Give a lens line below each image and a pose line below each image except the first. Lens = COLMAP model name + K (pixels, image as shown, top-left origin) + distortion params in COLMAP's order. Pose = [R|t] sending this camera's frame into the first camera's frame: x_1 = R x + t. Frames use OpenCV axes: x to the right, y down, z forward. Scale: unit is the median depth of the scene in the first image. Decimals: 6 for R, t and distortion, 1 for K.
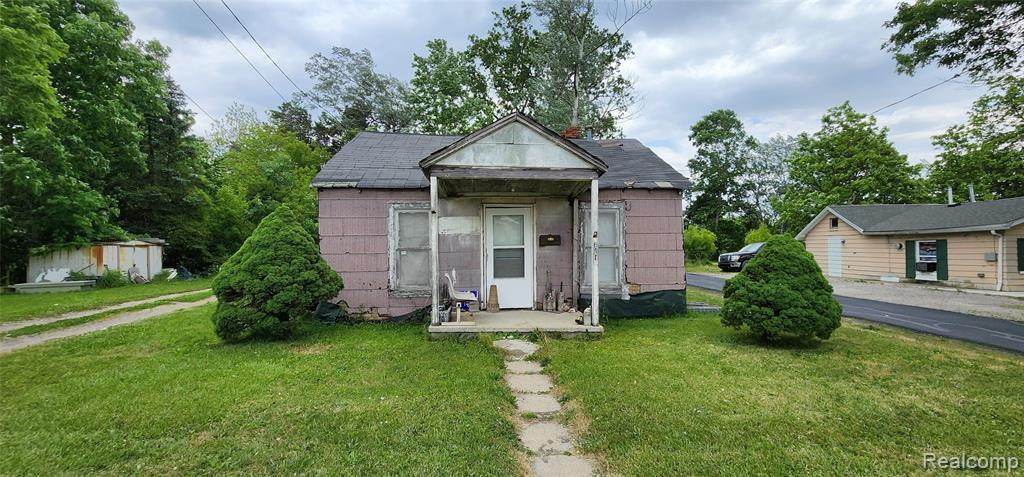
lens RADIAL K [[431.2, 0, 514.0], [0, 431.2, 228.6], [0, 0, 1]] dist [0.001431, 0.000119]
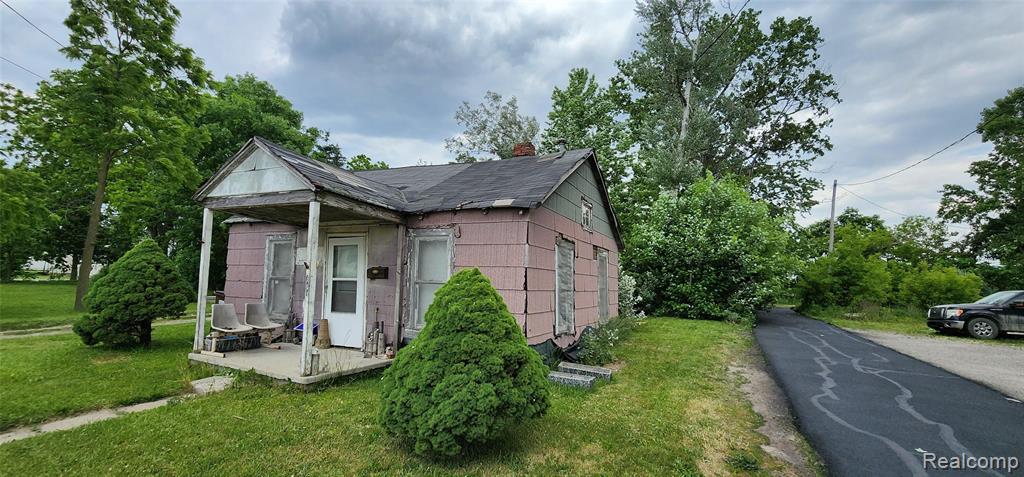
lens RADIAL K [[431.2, 0, 514.0], [0, 431.2, 228.6], [0, 0, 1]] dist [0.001431, 0.000119]
pose [[0.864534, -0.030781, -0.501630, 0.778111], [-0.009760, 0.996906, -0.077992, 0.002710], [0.502479, 0.072322, 0.861559, 0.373450]]
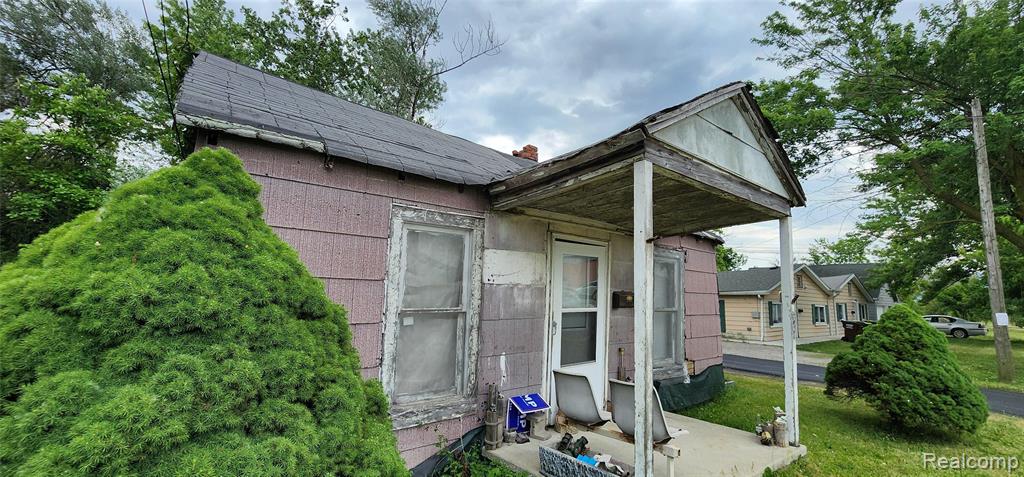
lens RADIAL K [[427.0, 0, 519.9], [0, 427.0, 227.4], [0, 0, 1]] dist [-0.001451, -0.000119]
pose [[0.807818, 0.120466, 0.576990, -0.428677], [-0.058804, 0.990480, -0.124466, 0.008496], [-0.586491, 0.066616, 0.807212, 0.569819]]
